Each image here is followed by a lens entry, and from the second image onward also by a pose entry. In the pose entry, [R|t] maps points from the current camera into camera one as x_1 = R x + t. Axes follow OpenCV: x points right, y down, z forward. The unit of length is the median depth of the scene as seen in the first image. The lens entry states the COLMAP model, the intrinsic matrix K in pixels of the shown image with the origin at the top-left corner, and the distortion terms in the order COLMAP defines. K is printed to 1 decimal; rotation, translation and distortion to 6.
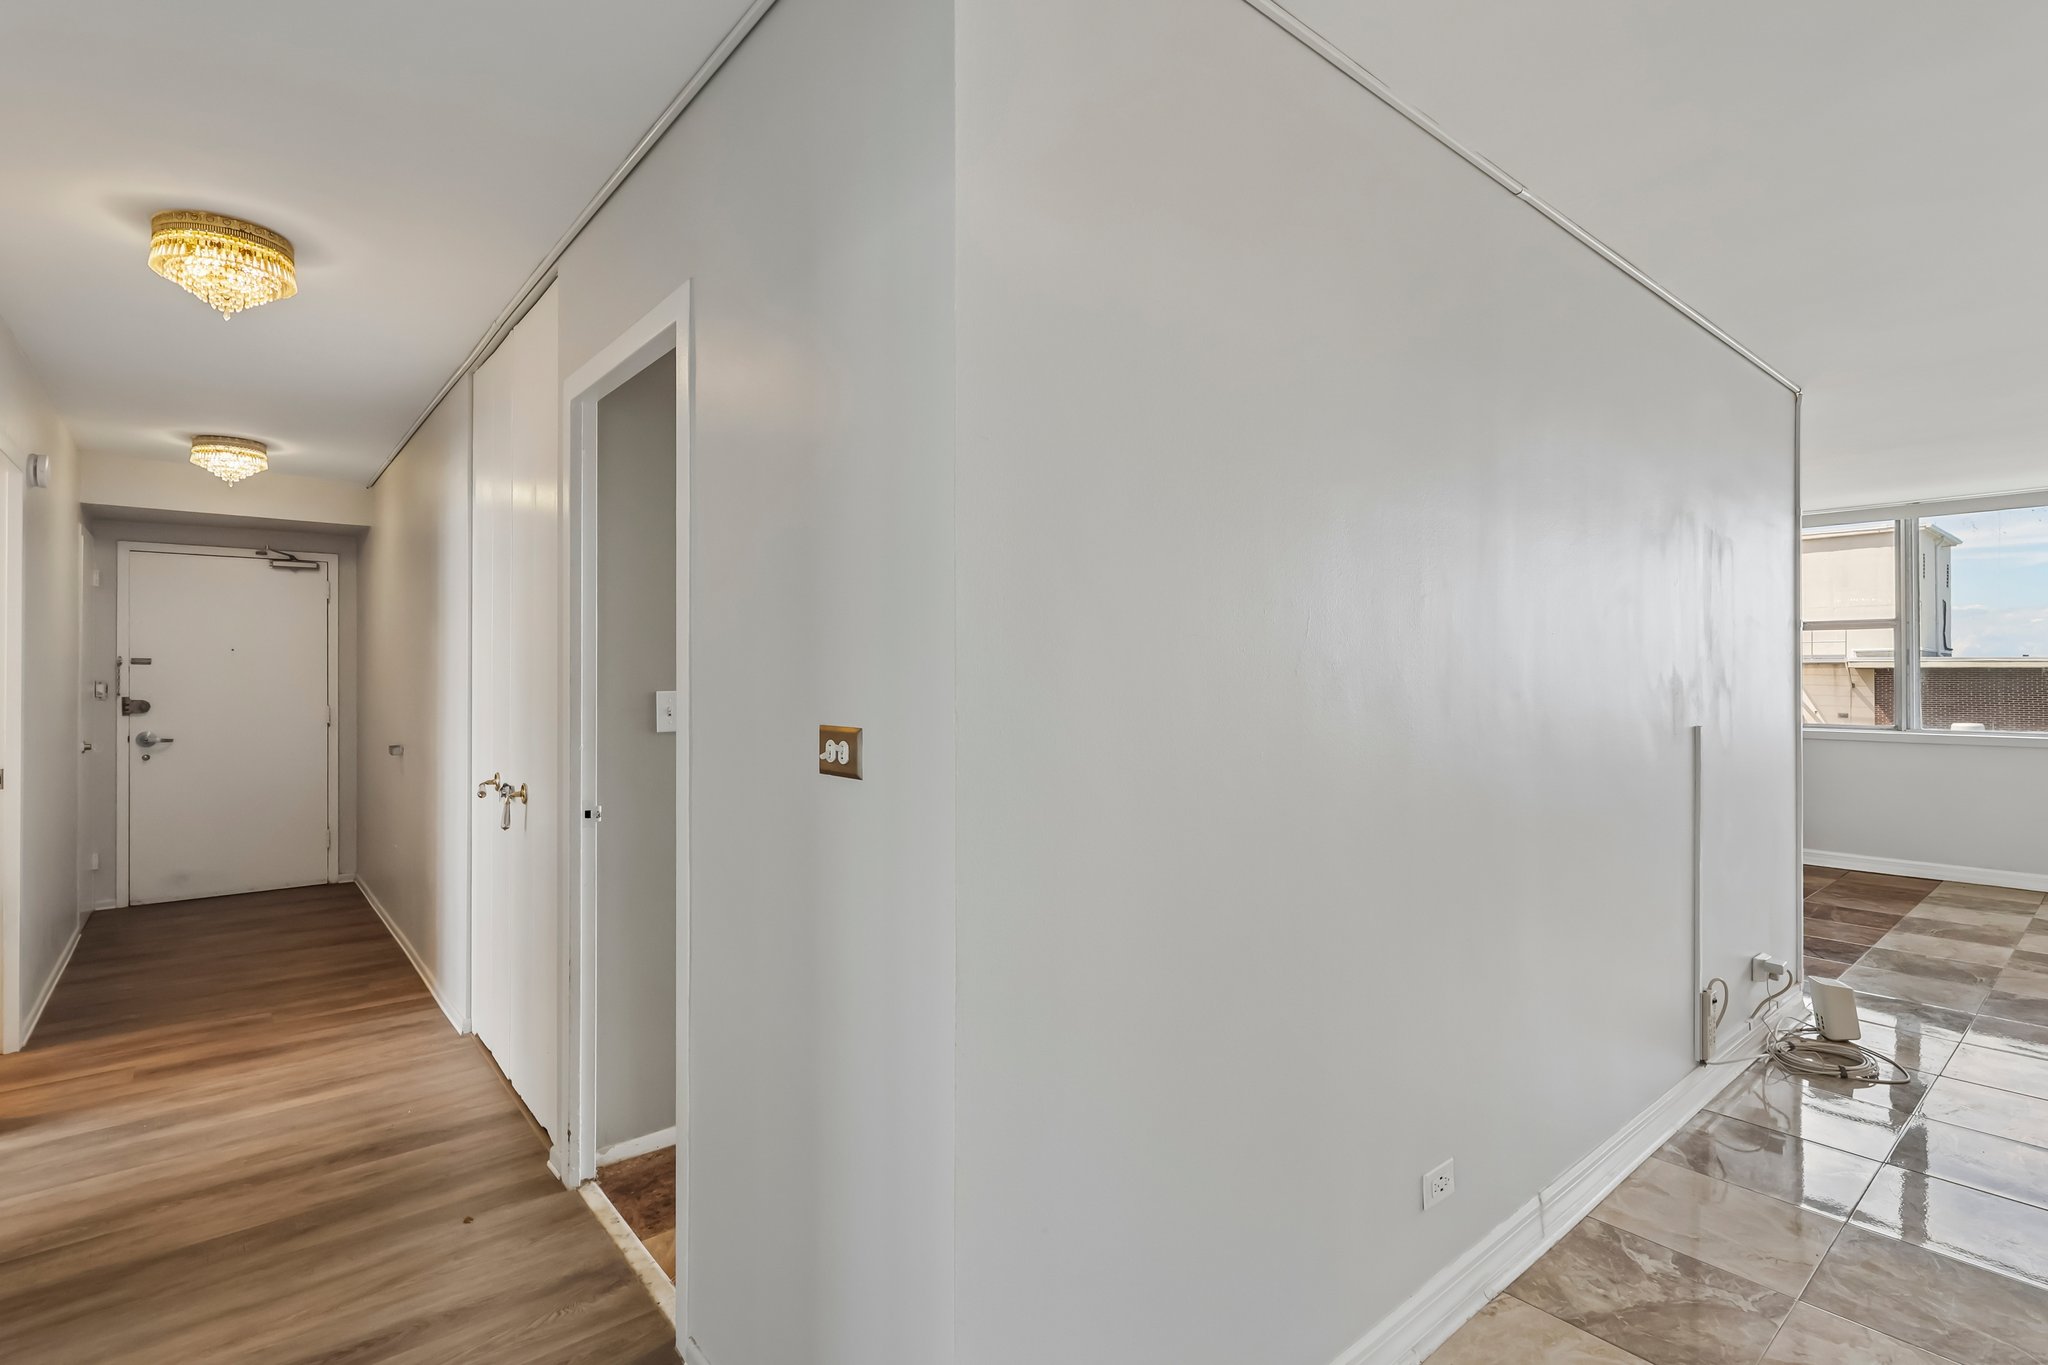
lens RADIAL K [[969.7, 0, 1023.9], [0, 969.7, 673.2], [0, 0, 1]] dist [-0.002862, 0.000006]
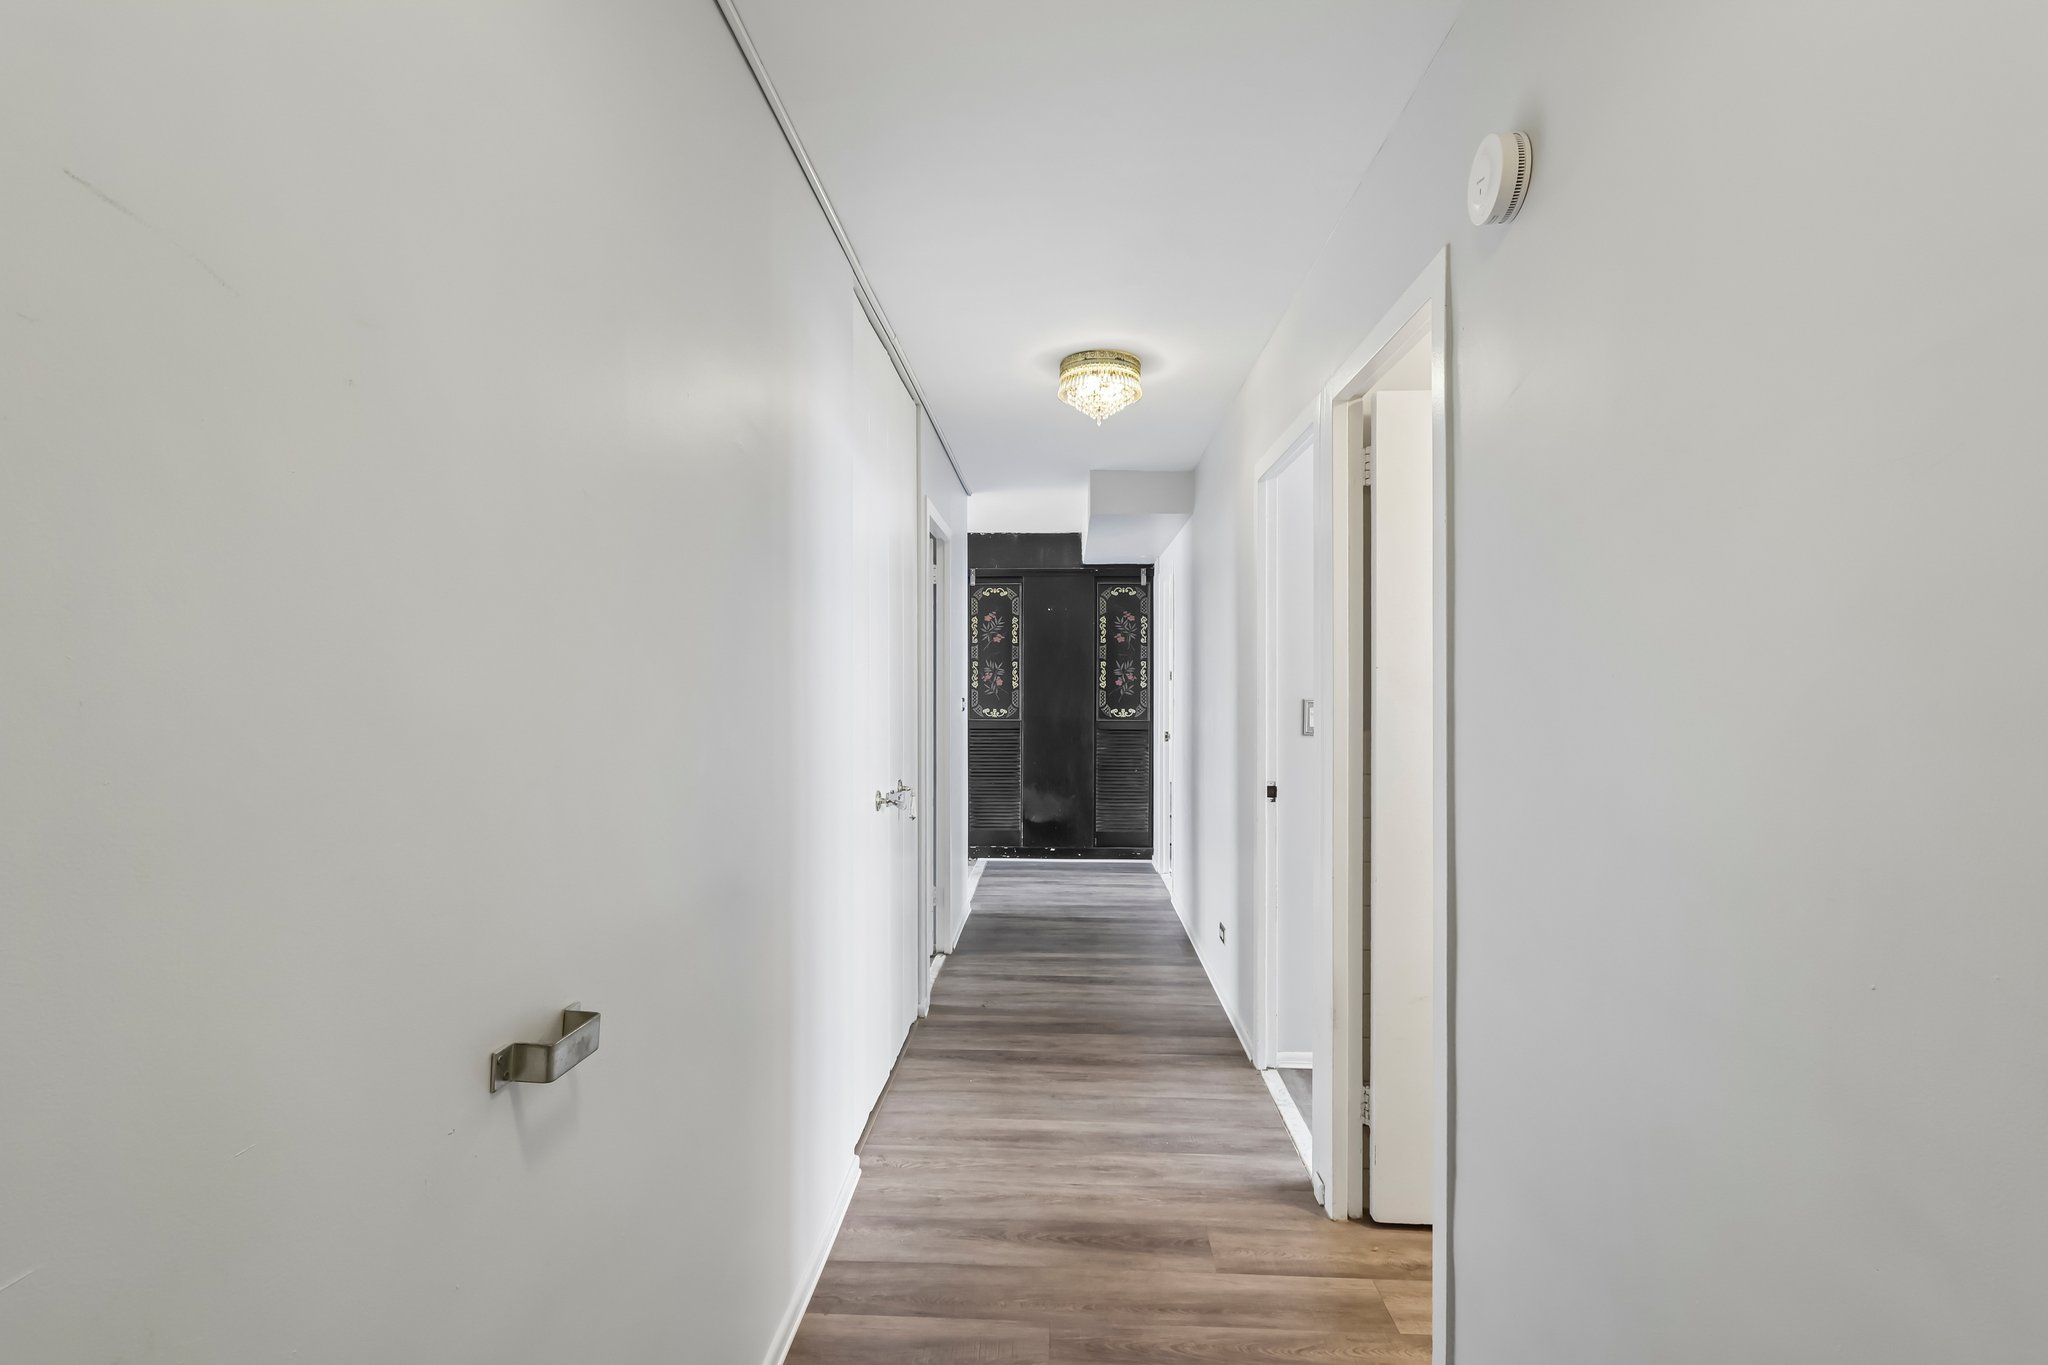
lens RADIAL K [[969.7, 0, 1023.1], [0, 969.7, 678.6], [0, 0, 1]] dist [-0.002862, 0.000006]
pose [[-0.739160, -0.005256, 0.673510, -1.461136], [-0.002004, 0.999982, 0.005605, -0.013323], [-0.673527, 0.002793, -0.739157, 1.826079]]
